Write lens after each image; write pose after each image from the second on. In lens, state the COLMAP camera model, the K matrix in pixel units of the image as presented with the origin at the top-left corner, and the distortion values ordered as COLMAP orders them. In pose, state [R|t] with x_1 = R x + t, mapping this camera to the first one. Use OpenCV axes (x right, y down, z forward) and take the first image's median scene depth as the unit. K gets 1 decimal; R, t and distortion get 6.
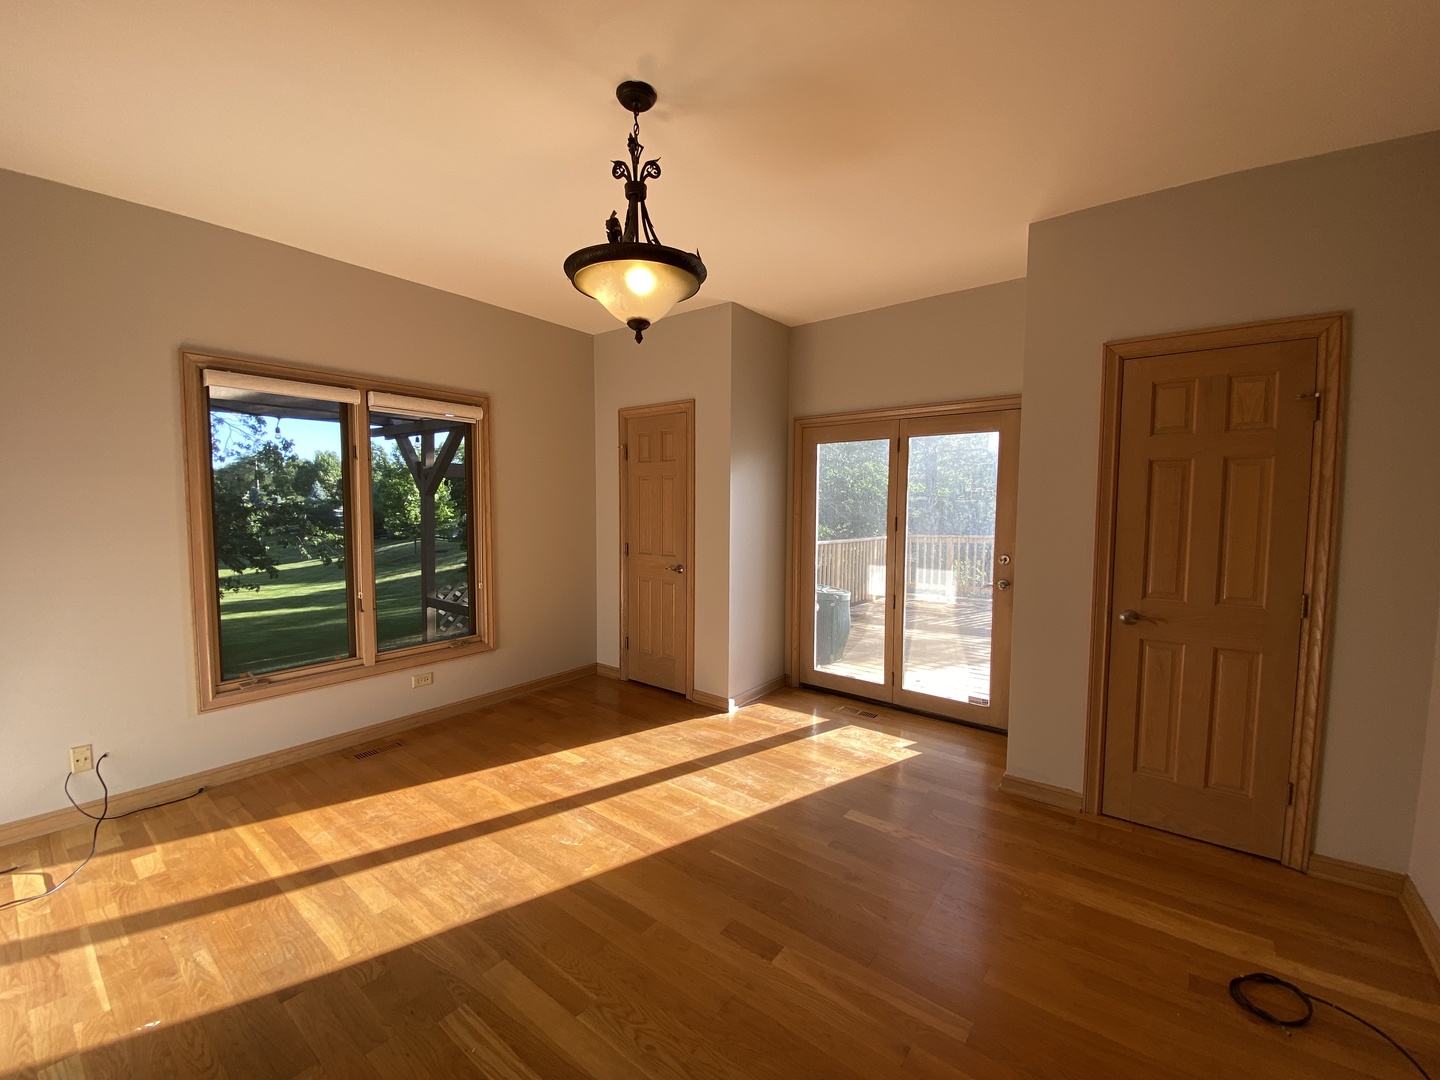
lens RADIAL K [[591.4, 0, 717.7], [0, 591.4, 539.9], [0, 0, 1]] dist [0.029583, -0.020738]
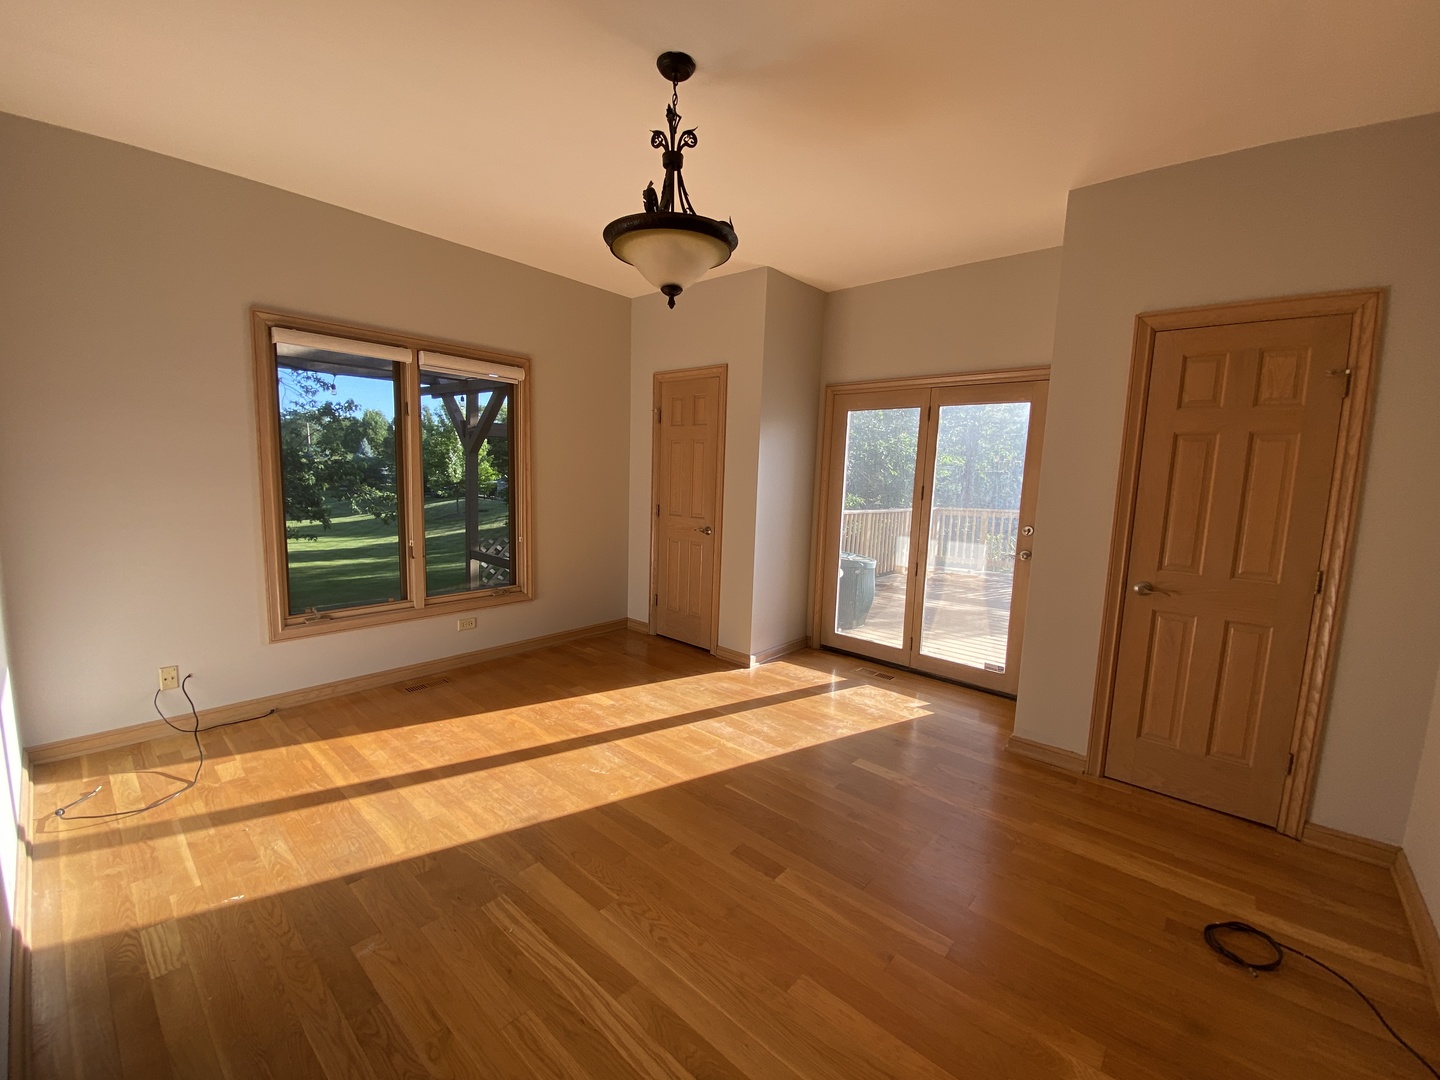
lens RADIAL K [[591.4, 0, 717.7], [0, 591.4, 539.9], [0, 0, 1]] dist [0.029583, -0.020738]
pose [[0.997818, 0.035303, -0.055789, 0.017992], [-0.032266, 0.997996, 0.054432, 0.014966], [0.057599, -0.052514, 0.996958, -0.056937]]
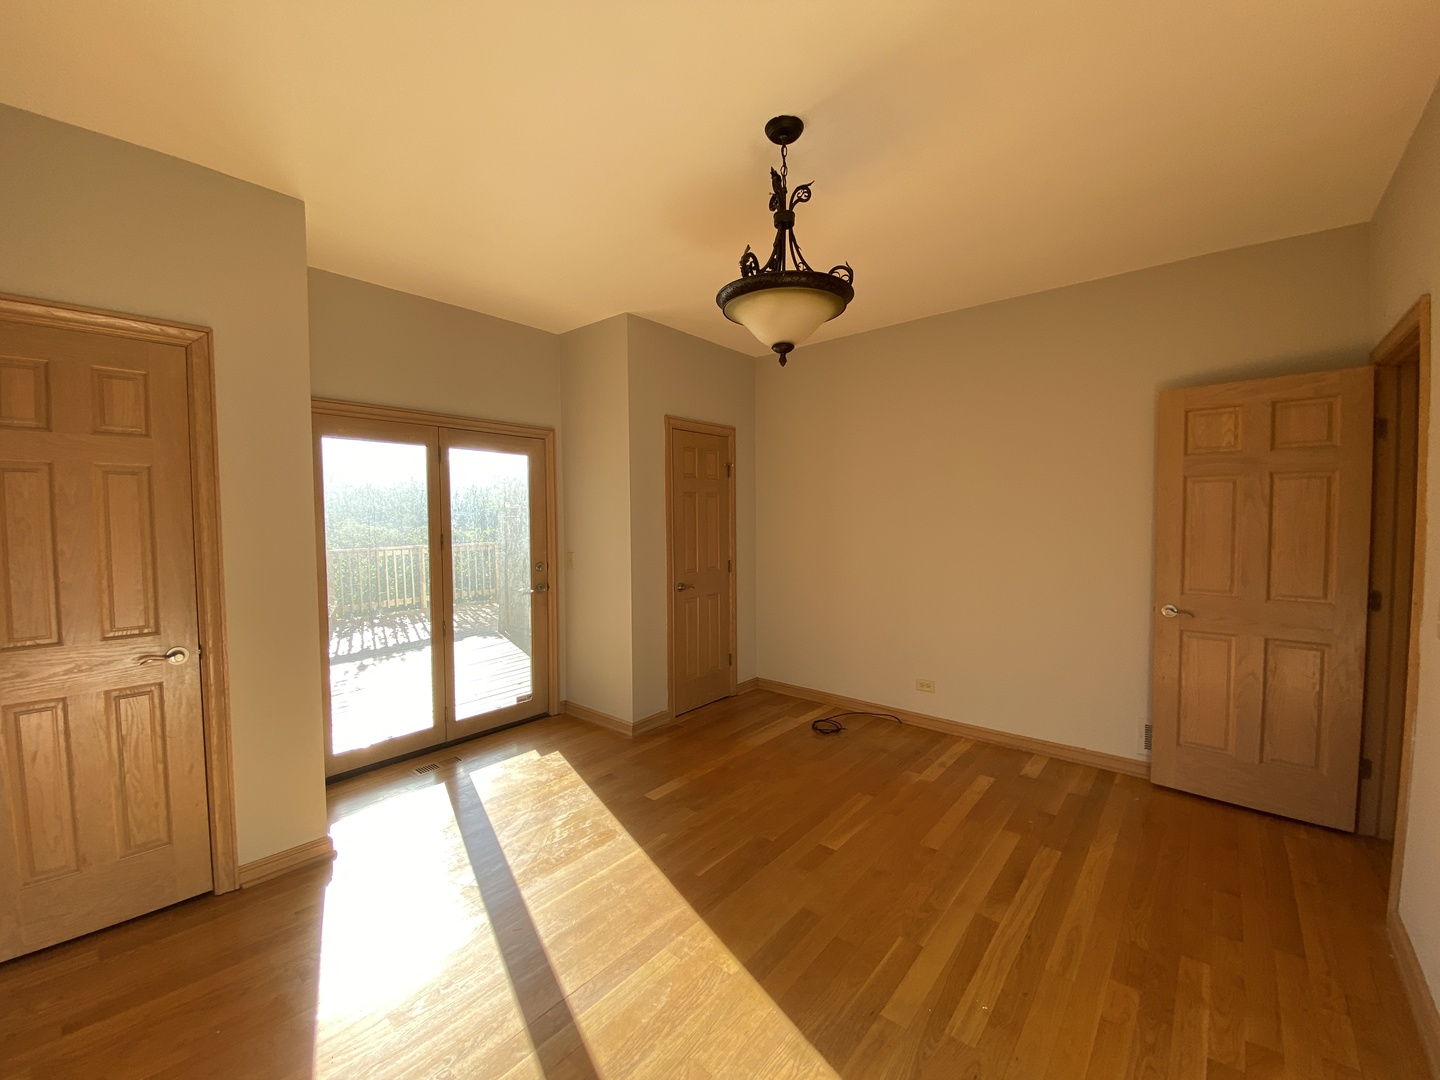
lens RADIAL K [[591.4, 0, 717.7], [0, 591.4, 539.9], [0, 0, 1]] dist [0.029583, -0.020738]
pose [[0.026250, -0.048390, 0.998484, -0.944319], [0.066764, 0.996682, 0.046547, -0.070794], [-0.997423, 0.065441, 0.029393, 0.885609]]
